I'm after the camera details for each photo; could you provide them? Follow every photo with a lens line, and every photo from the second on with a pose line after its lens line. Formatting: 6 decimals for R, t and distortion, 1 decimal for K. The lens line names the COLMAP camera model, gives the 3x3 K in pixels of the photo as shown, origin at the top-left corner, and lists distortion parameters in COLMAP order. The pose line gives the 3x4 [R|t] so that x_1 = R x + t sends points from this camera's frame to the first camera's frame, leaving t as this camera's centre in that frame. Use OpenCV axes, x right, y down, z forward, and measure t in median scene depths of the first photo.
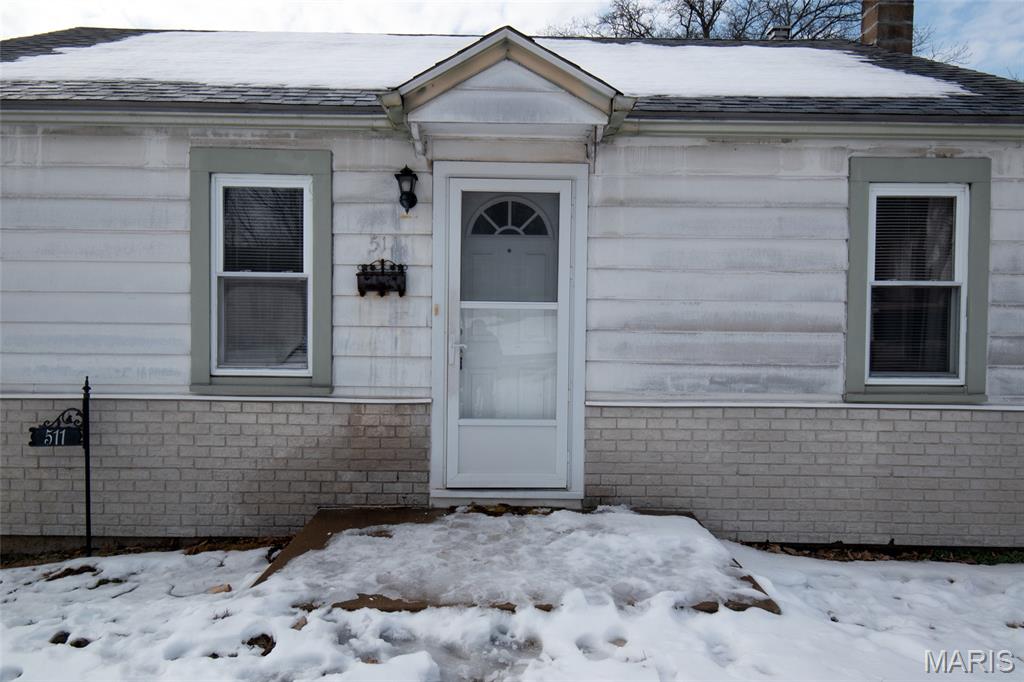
lens RADIAL K [[738.3, 0, 508.9], [0, 738.3, 350.3], [0, 0, 1]] dist [0.031564, -0.006447]
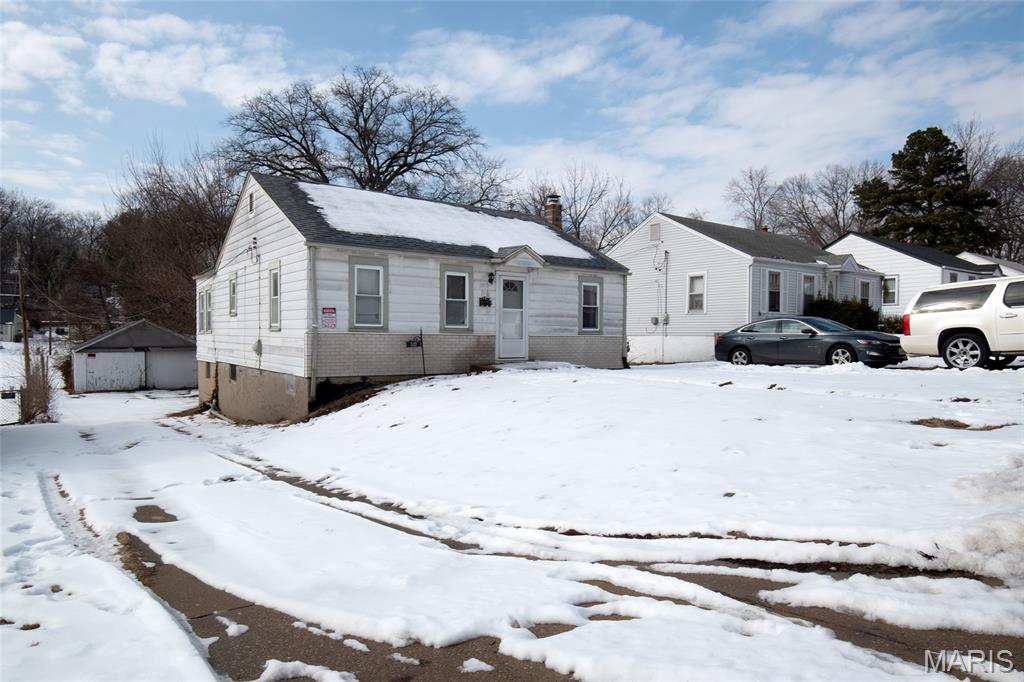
lens RADIAL K [[649.8, 0, 511.4], [0, 649.8, 344.8], [0, 0, 1]] dist [-0.000961, -0.000121]
pose [[0.813857, -0.012304, 0.580935, -1.949523], [0.009763, 0.999924, 0.007500, 0.095686], [-0.580983, -0.000432, 0.813915, -1.721805]]
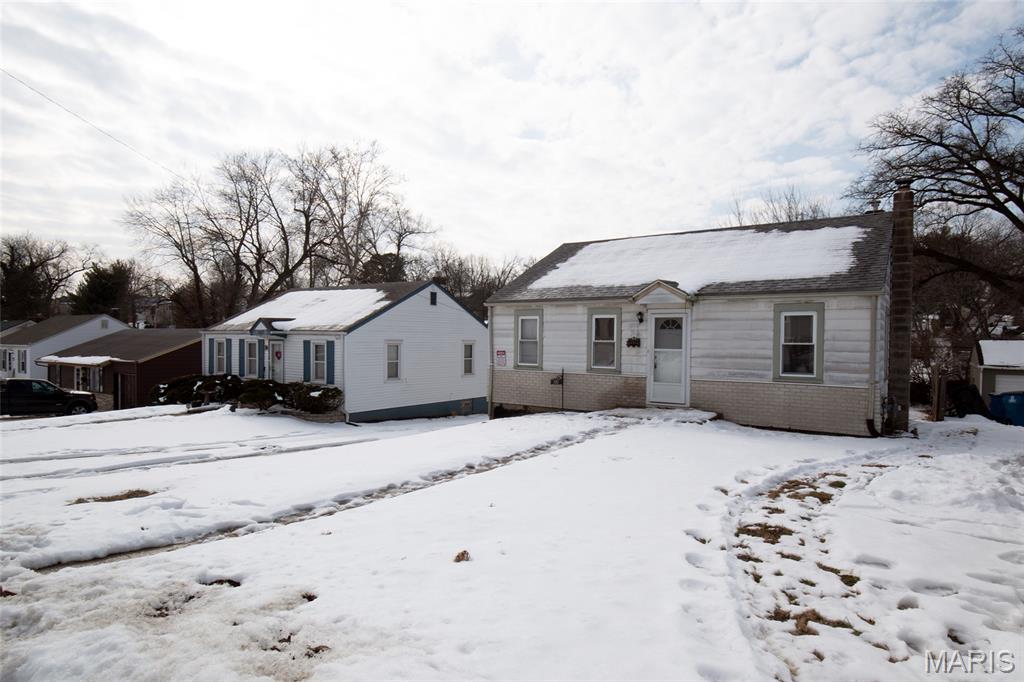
lens RADIAL K [[567.8, 0, 512.2], [0, 567.8, 348.7], [0, 0, 1]] dist [0.002243, -0.000258]
pose [[0.819868, 0.005666, -0.572524, 0.925802], [-0.016279, 0.999777, -0.013418, -0.018692], [0.572321, 0.020321, 0.819778, -1.607018]]
